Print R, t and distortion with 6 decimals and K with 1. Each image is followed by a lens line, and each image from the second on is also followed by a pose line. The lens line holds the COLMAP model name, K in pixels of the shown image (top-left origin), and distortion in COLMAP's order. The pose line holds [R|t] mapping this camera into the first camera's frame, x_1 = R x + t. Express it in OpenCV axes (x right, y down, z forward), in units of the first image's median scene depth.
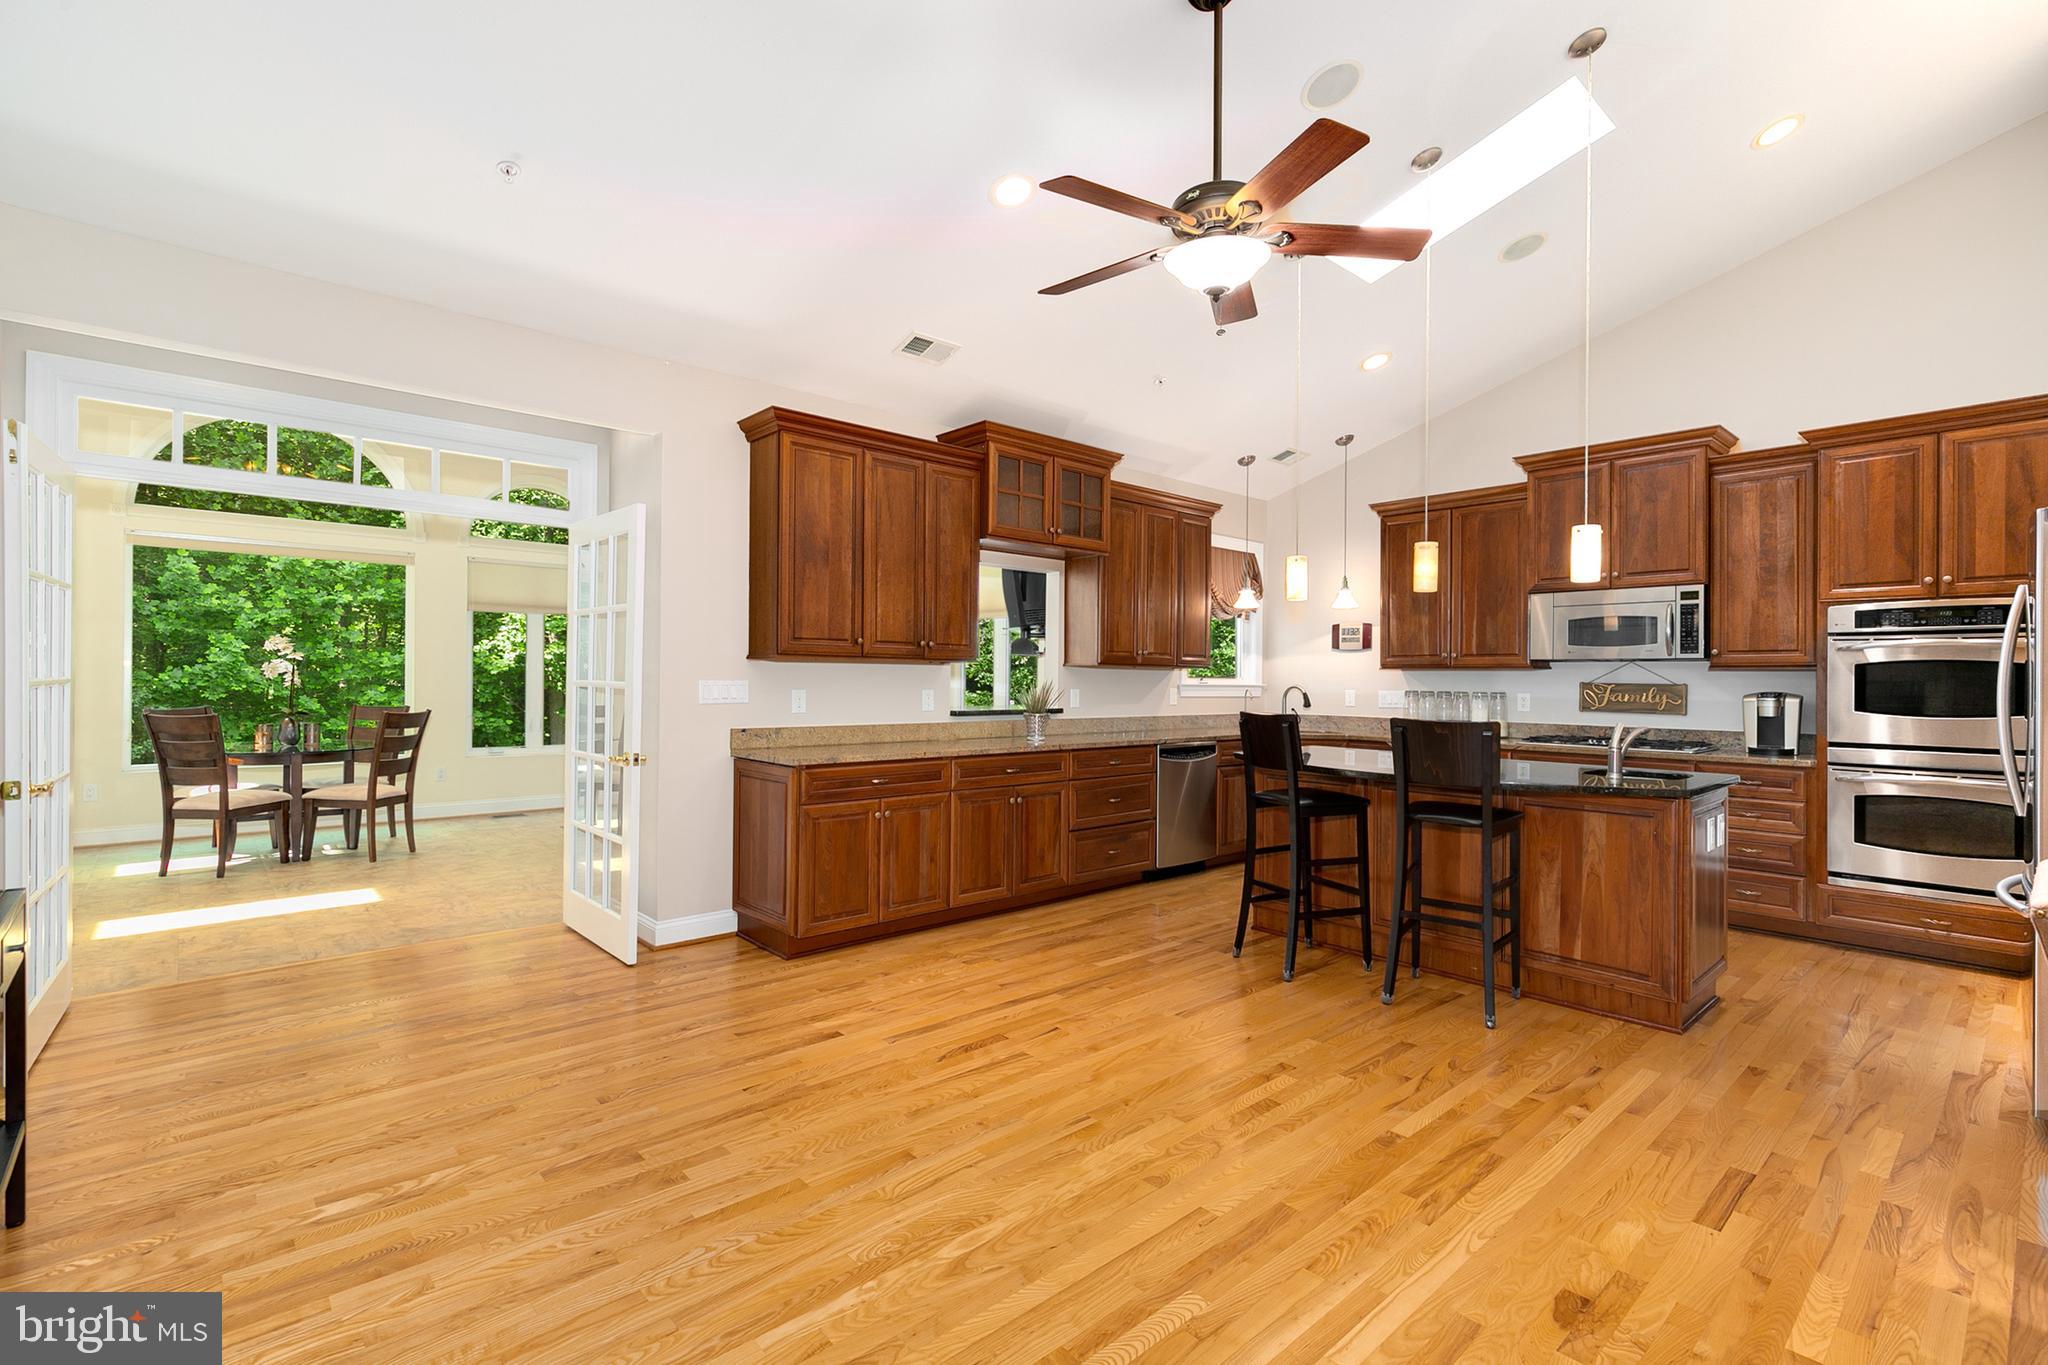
lens RADIAL K [[928.7, 0, 1022.0], [0, 928.7, 677.1], [0, 0, 1]] dist [0.010009, -0.002283]
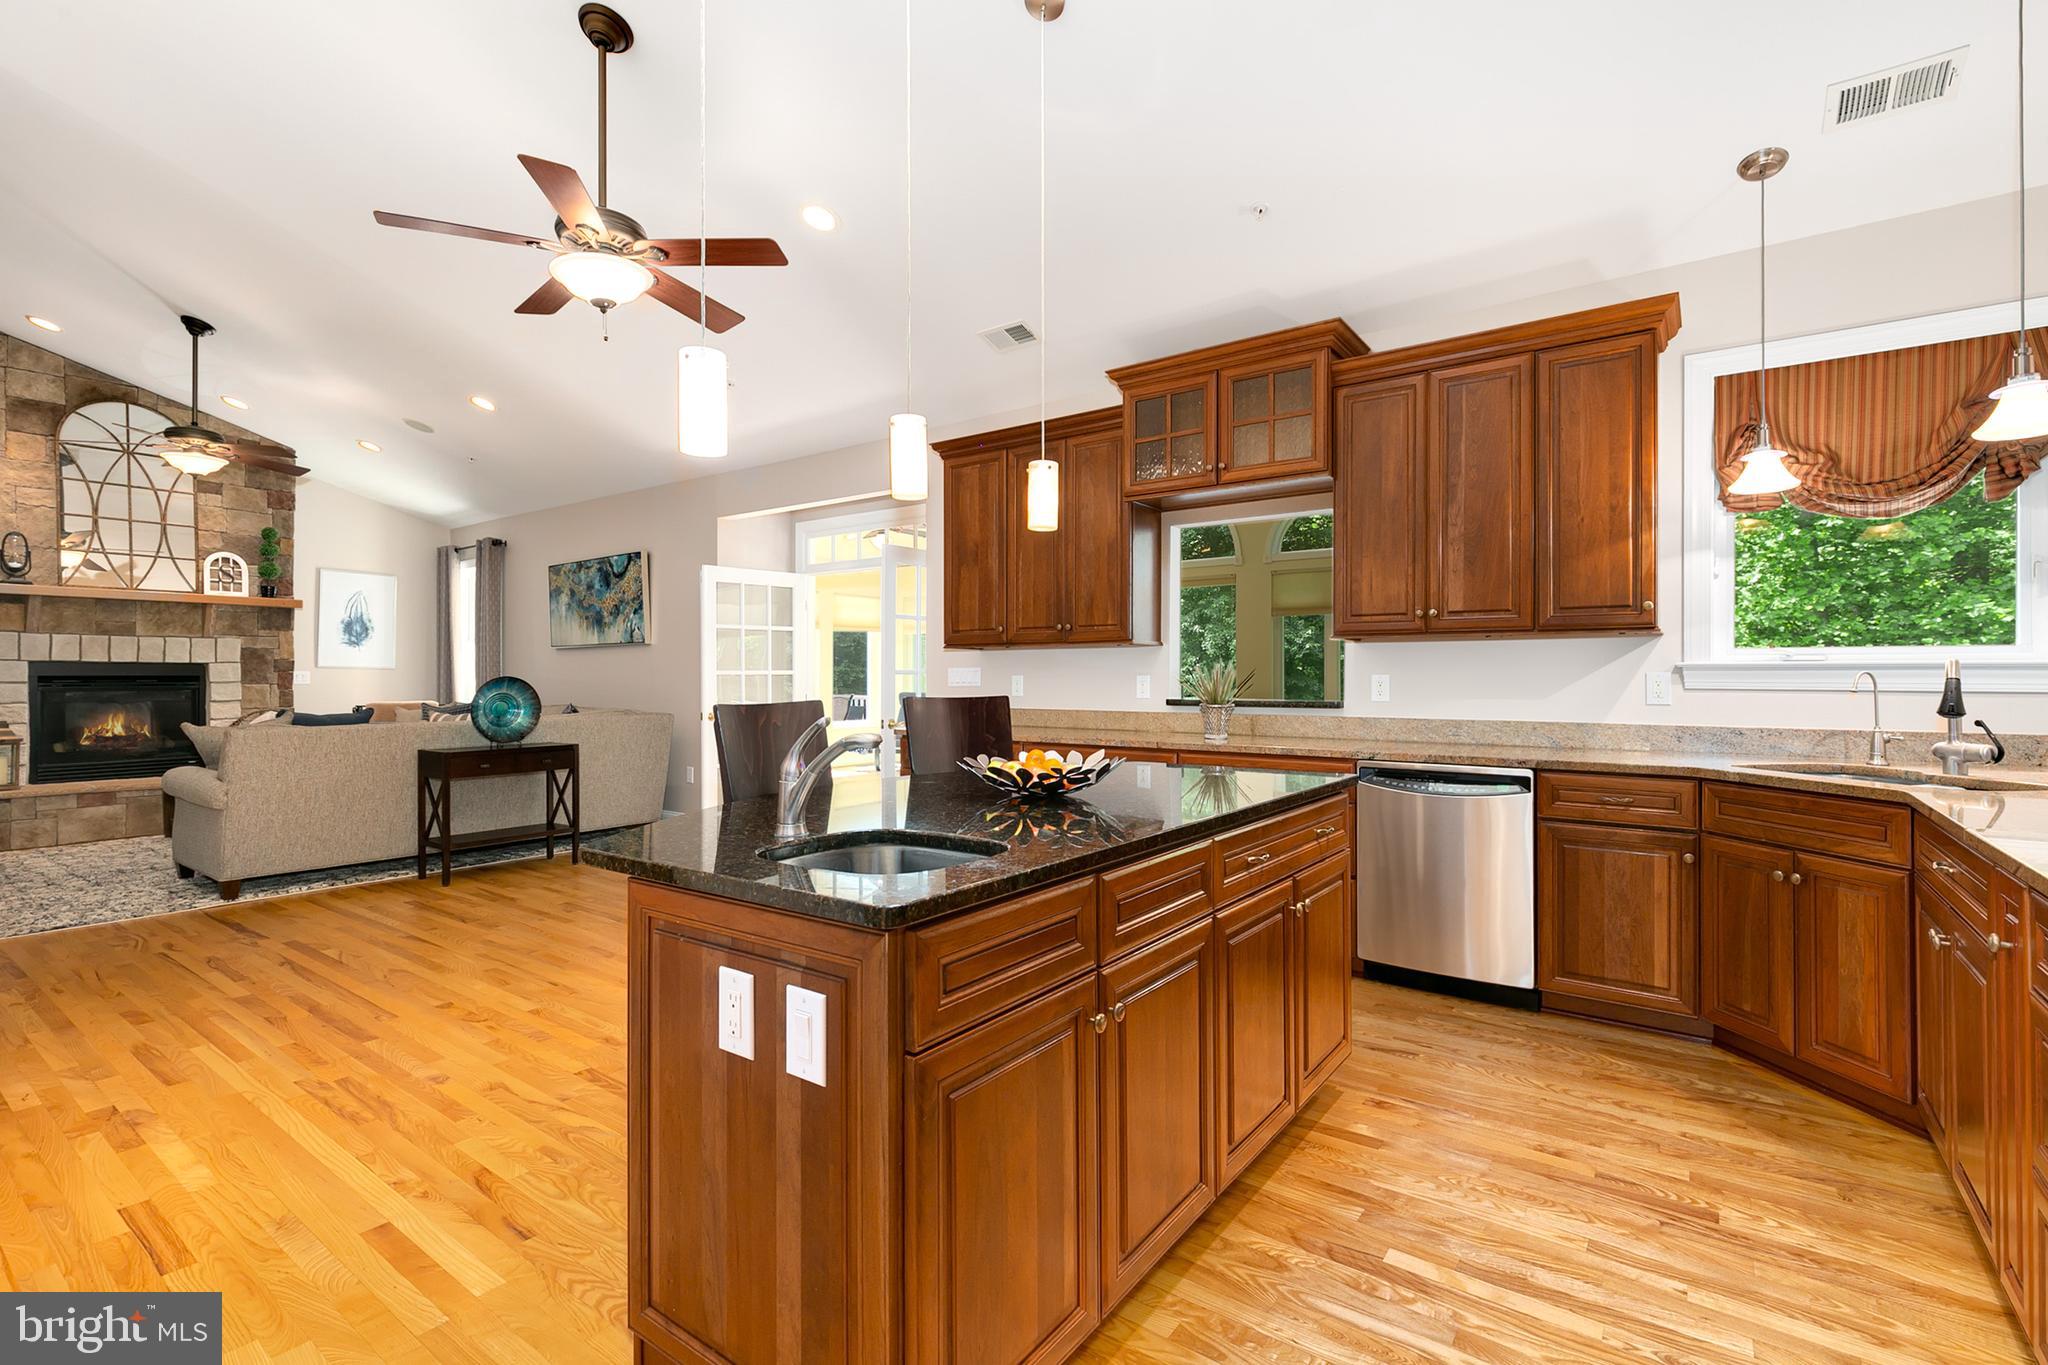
lens RADIAL K [[928.7, 0, 1019.2], [0, 928.7, 671.5], [0, 0, 1]] dist [0.010009, -0.002283]
pose [[0.198124, -0.015912, -0.980048, 0.917730], [0.004215, 0.999873, -0.015382, 0.027789], [0.980168, -0.001083, 0.198166, 0.836930]]
